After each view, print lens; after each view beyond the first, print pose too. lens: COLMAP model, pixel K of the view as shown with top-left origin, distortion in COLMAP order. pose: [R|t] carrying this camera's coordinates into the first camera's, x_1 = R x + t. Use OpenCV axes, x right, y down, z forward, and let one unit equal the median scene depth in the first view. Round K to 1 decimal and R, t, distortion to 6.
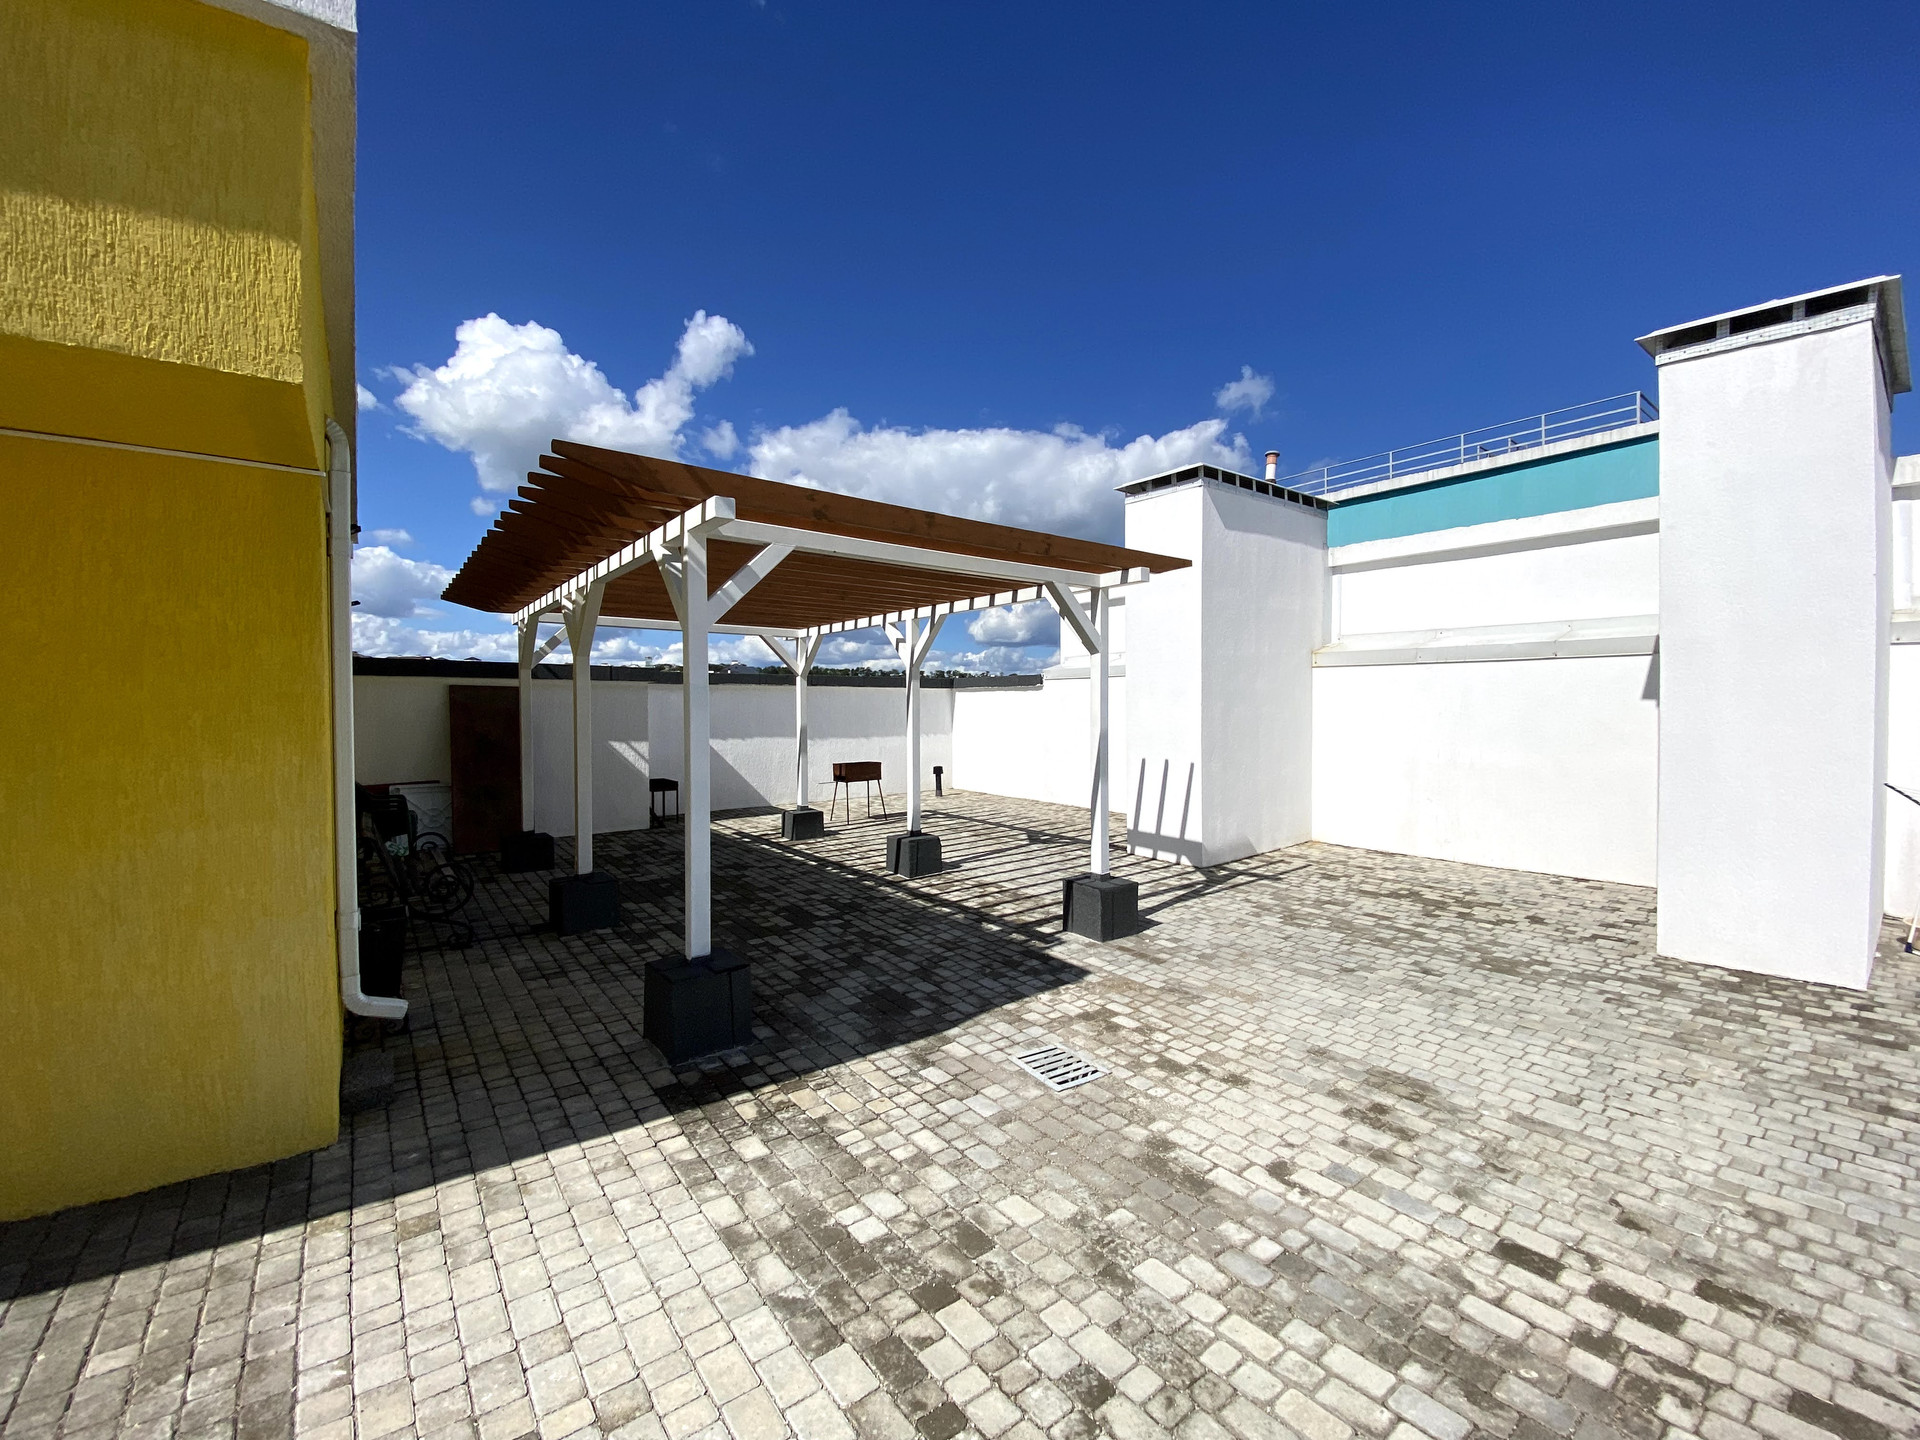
lens RADIAL K [[774.4, 0, 962.9], [0, 774.4, 717.6], [0, 0, 1]] dist [0.009150, -0.015791]
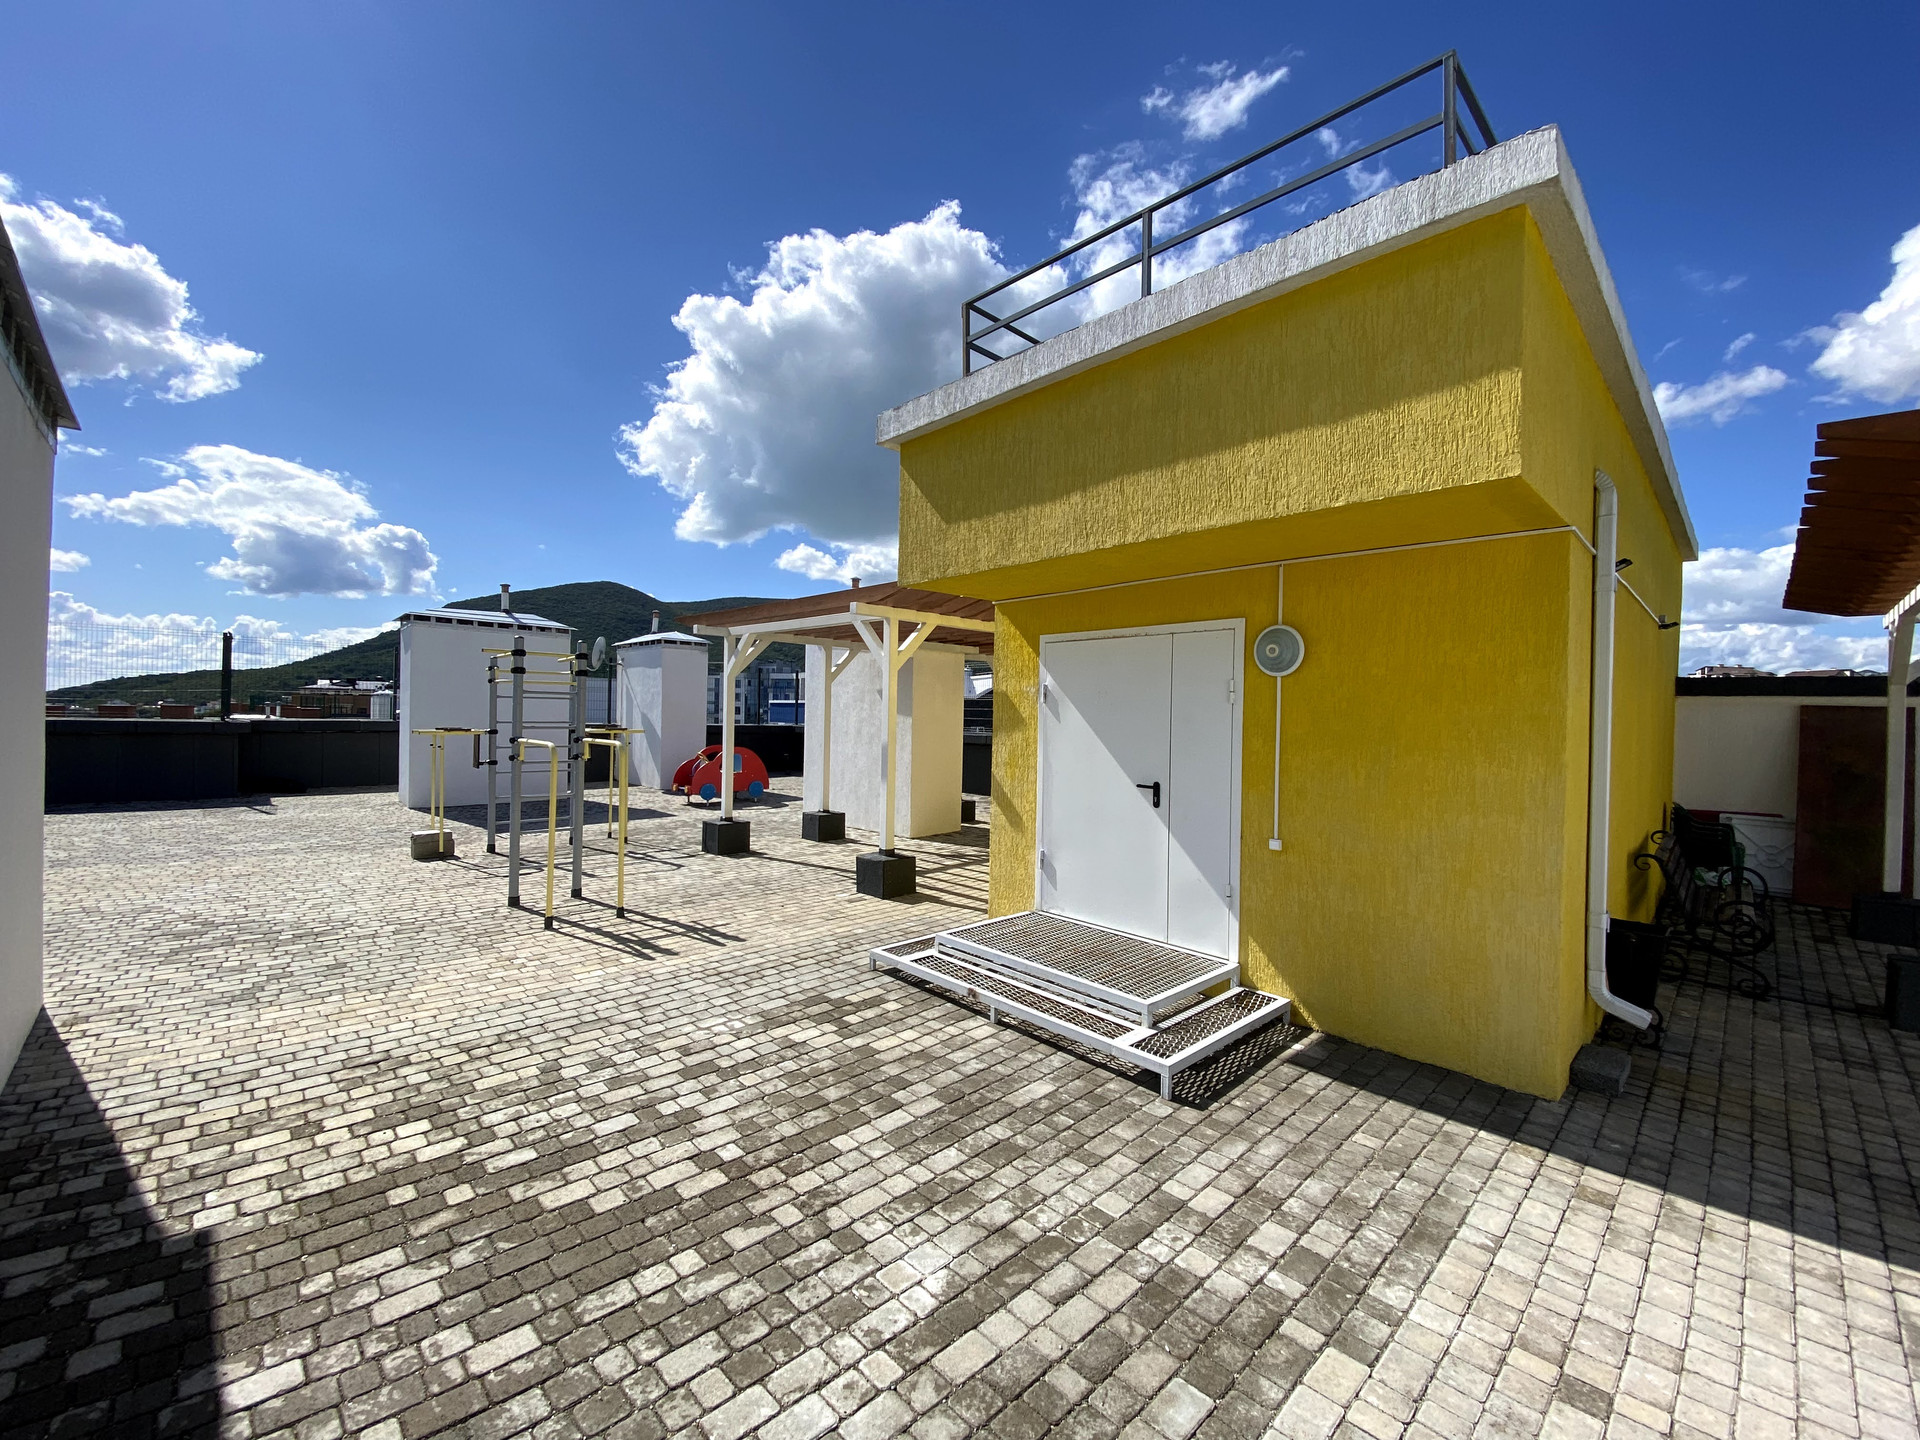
lens RADIAL K [[774.4, 0, 962.9], [0, 774.4, 717.6], [0, 0, 1]] dist [0.009150, -0.015791]
pose [[0.108930, 0.008847, -0.994010, 0.254615], [-0.034975, 0.999375, 0.005062, -0.001081], [0.993434, 0.034214, 0.109171, -0.040535]]
